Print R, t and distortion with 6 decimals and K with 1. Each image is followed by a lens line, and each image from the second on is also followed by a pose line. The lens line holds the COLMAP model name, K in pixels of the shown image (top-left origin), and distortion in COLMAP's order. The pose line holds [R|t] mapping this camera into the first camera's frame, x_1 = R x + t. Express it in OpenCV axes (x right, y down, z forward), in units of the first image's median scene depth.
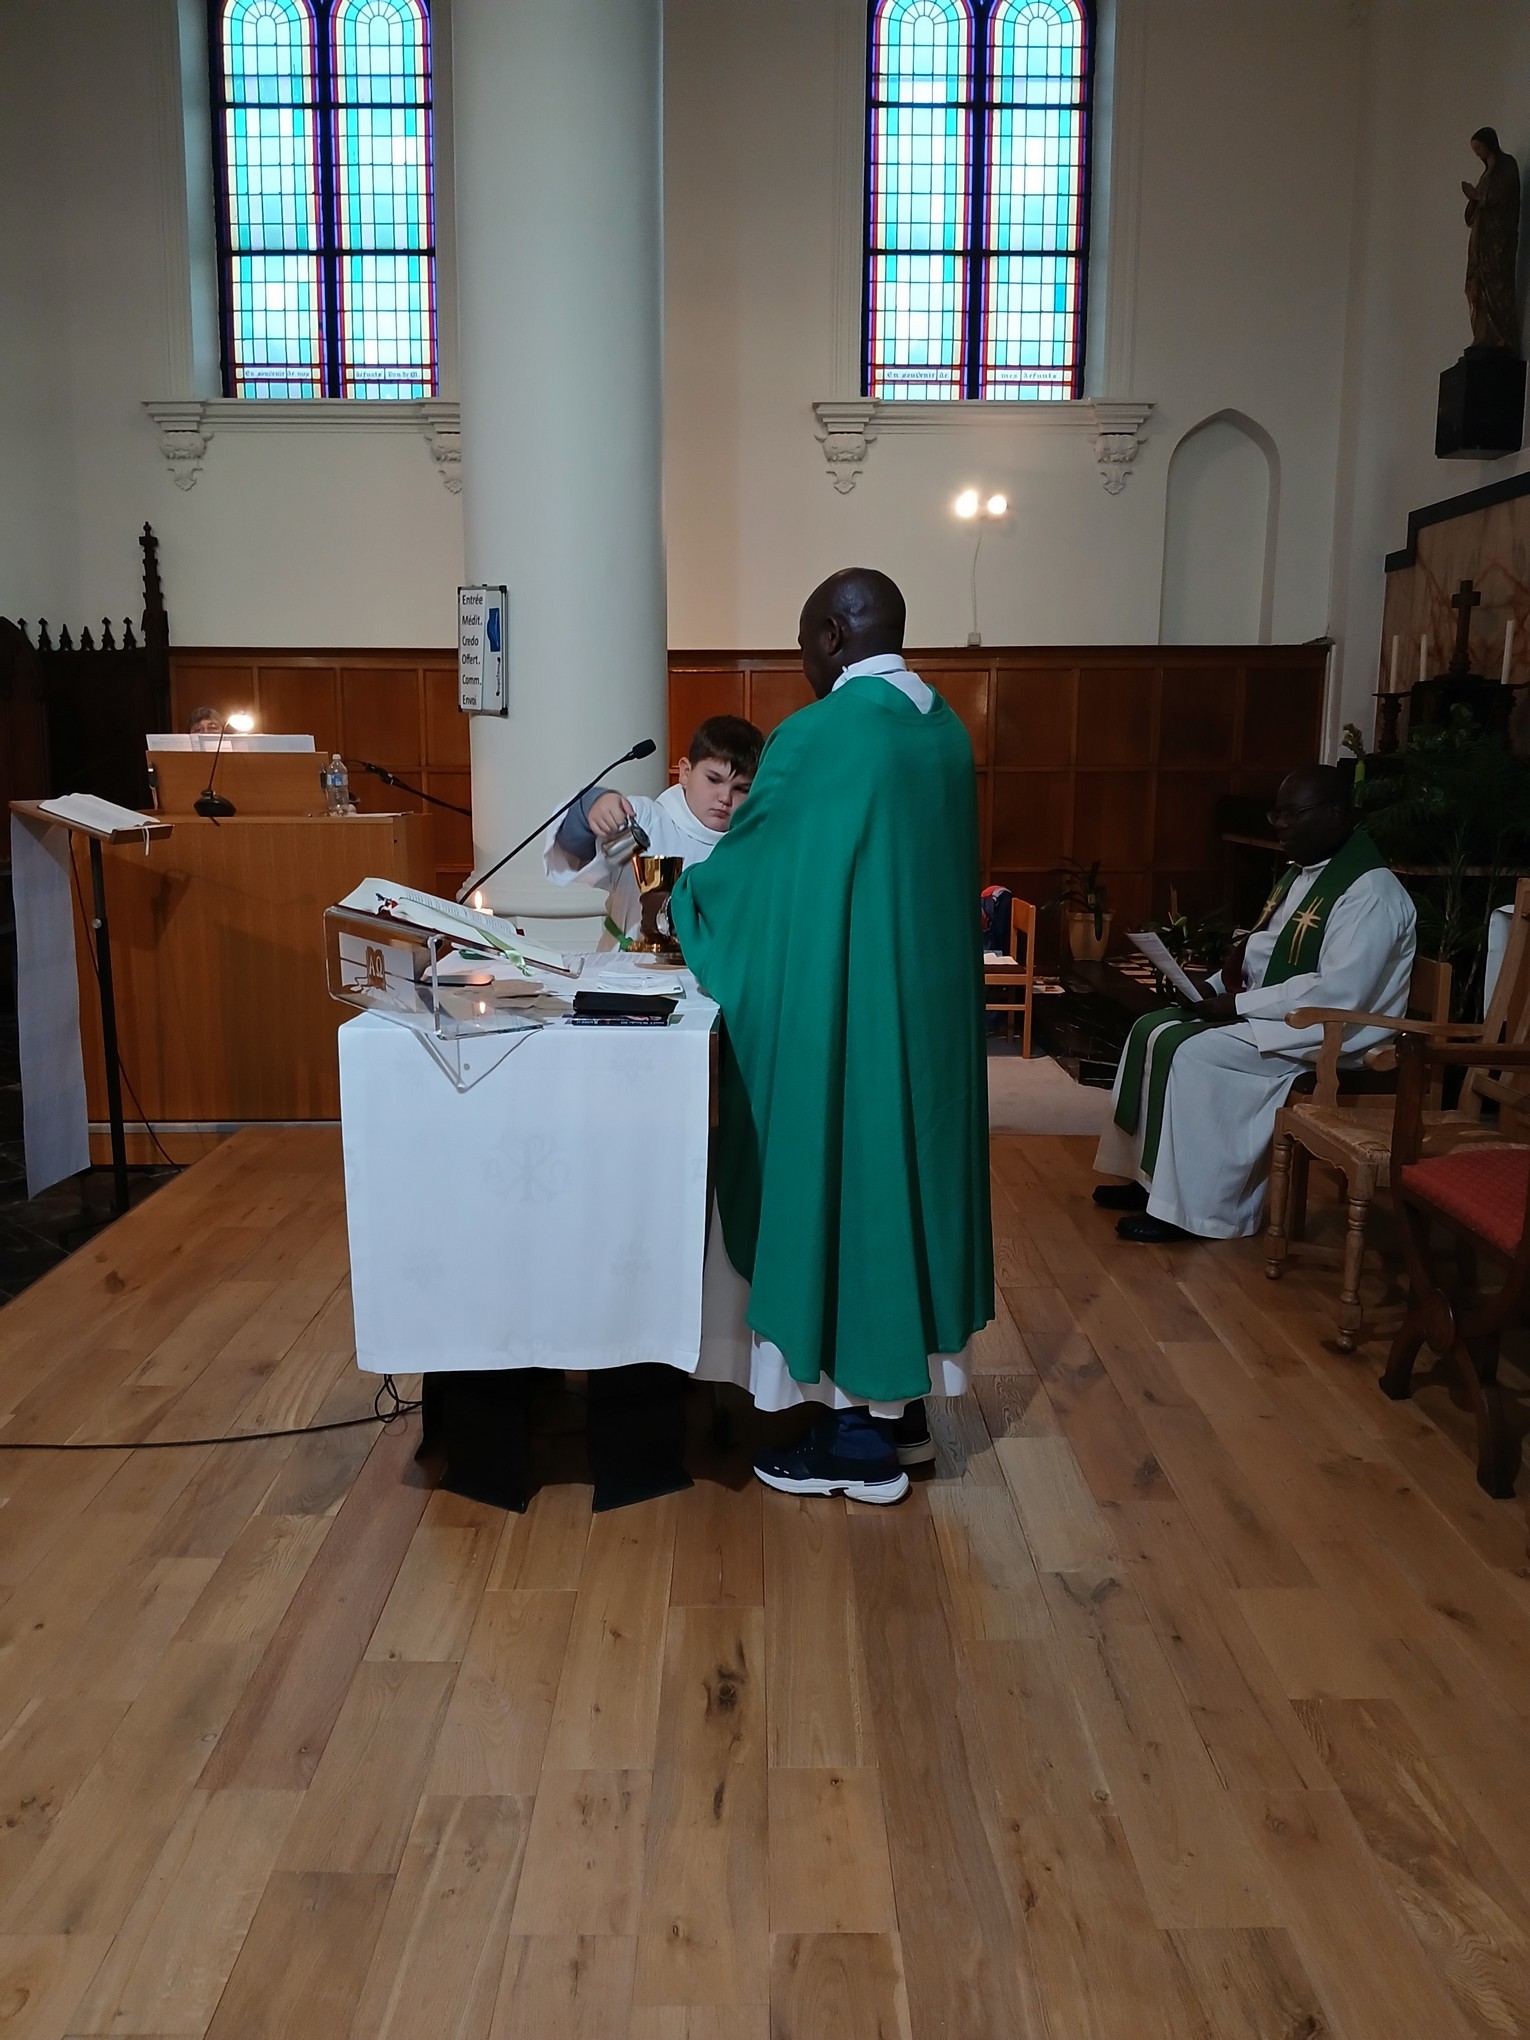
lens RADIAL K [[1582.8, 0, 738.0], [0, 1582.8, 971.0], [0, 0, 1]] dist [0.025074, -0.068002]
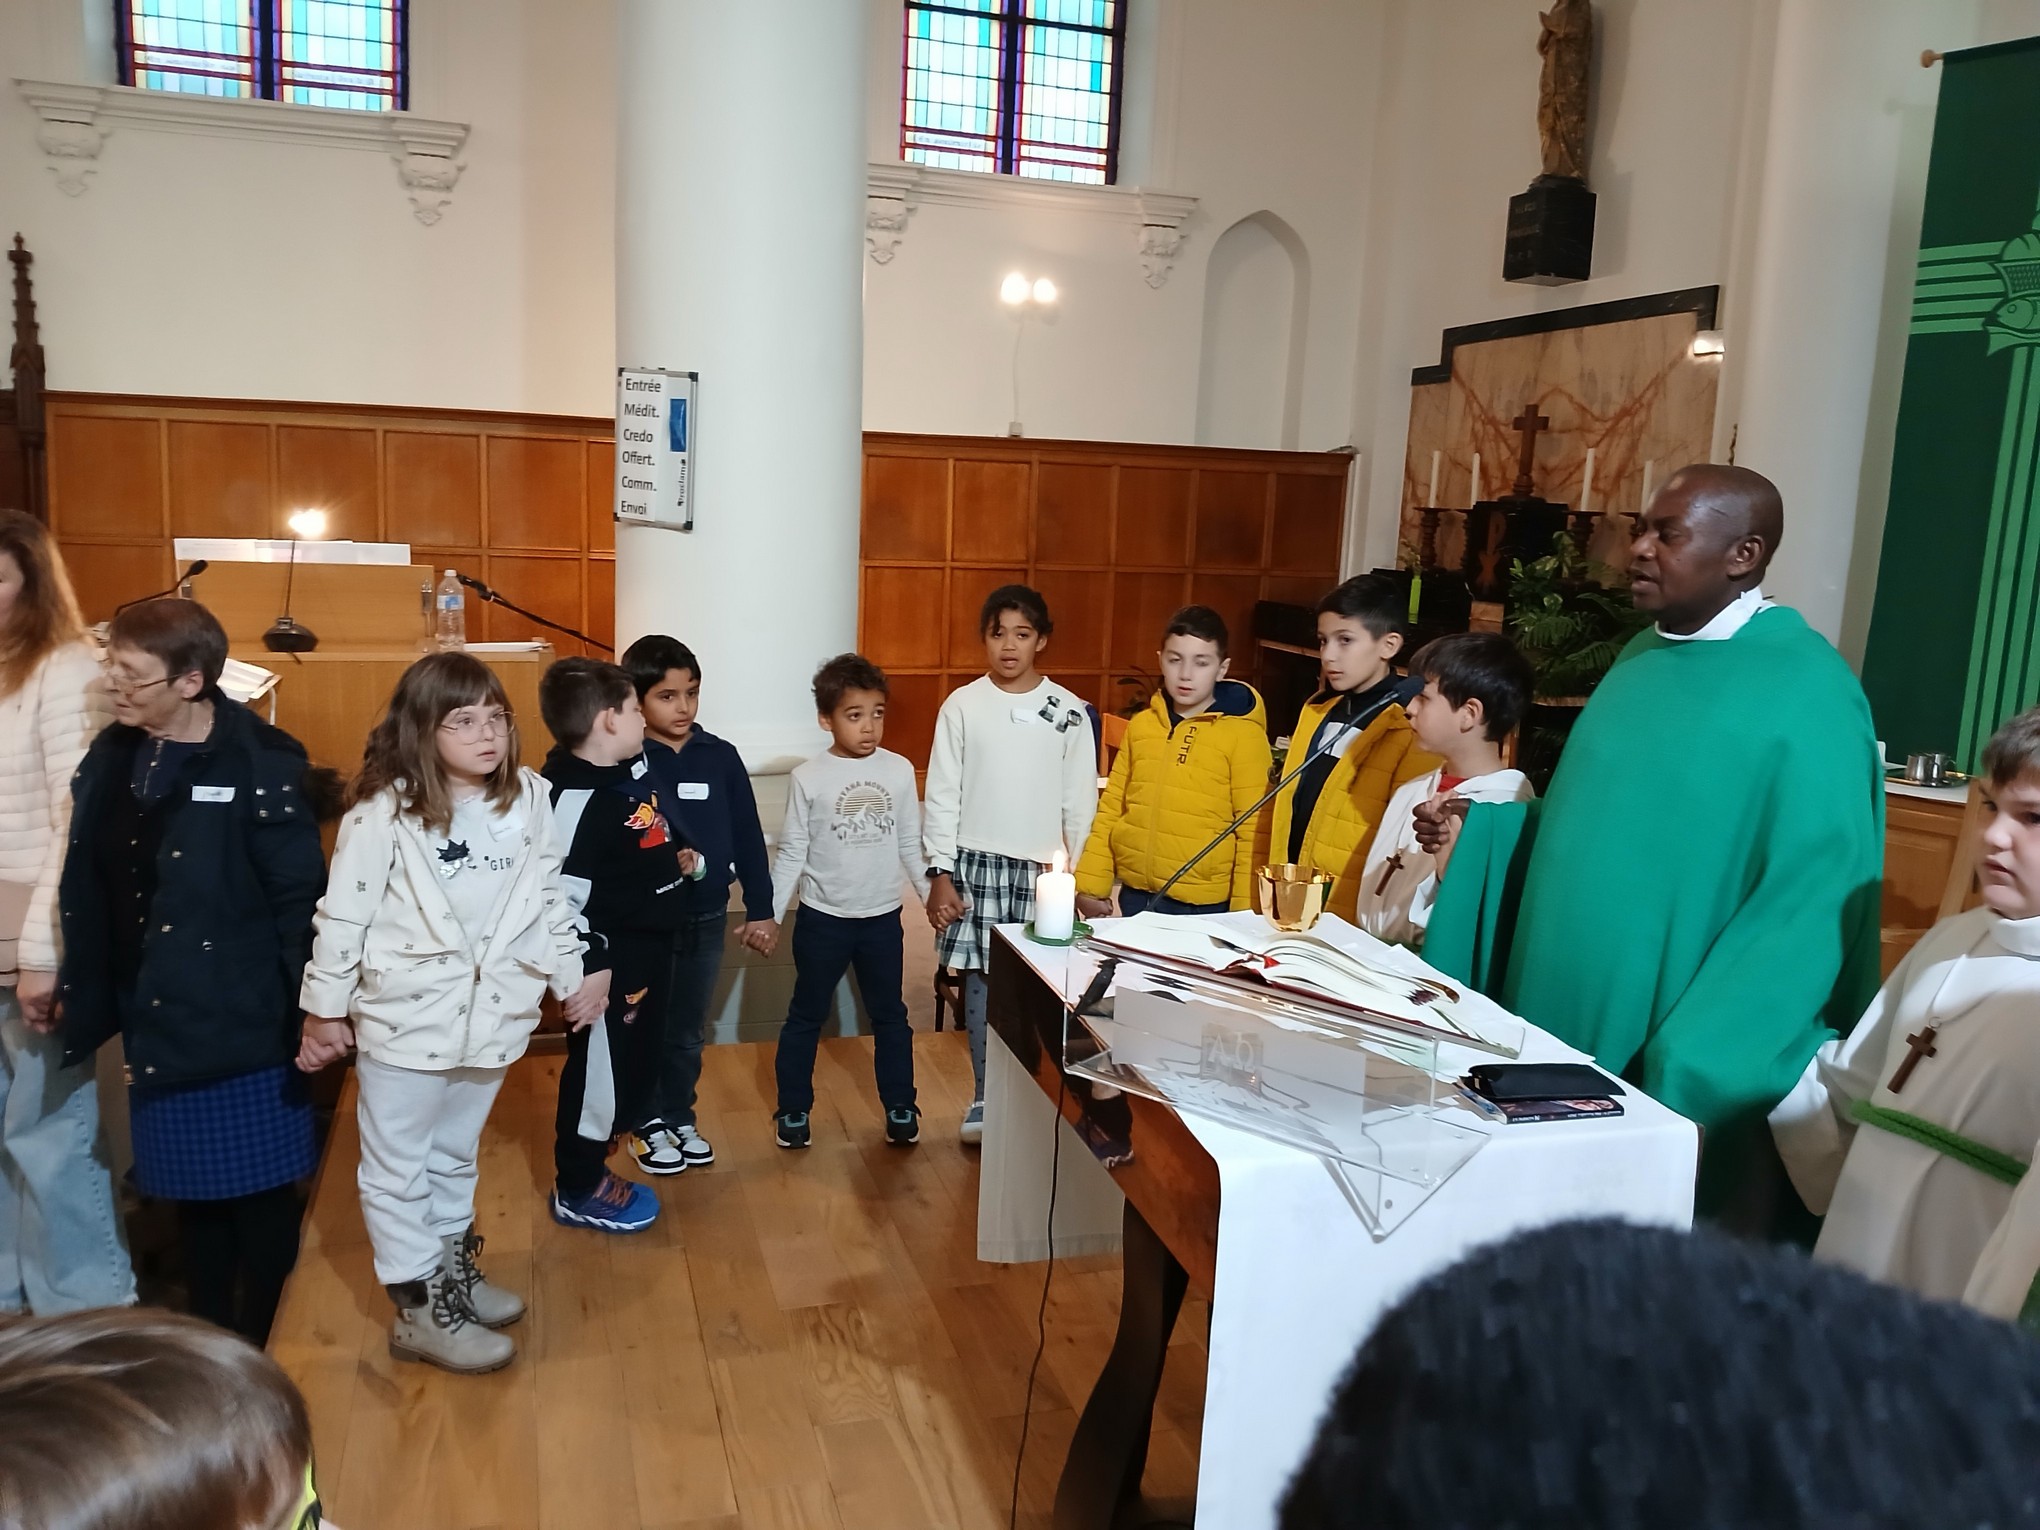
lens RADIAL K [[1582.8, 0, 1010.7], [0, 1582.8, 726.7], [0, 0, 1]] dist [0.025074, -0.068002]
pose [[0.956409, -0.005810, 0.291972, -0.128968], [0.004627, 0.999978, 0.004743, -0.036640], [-0.291993, -0.003185, 0.956415, 0.097206]]
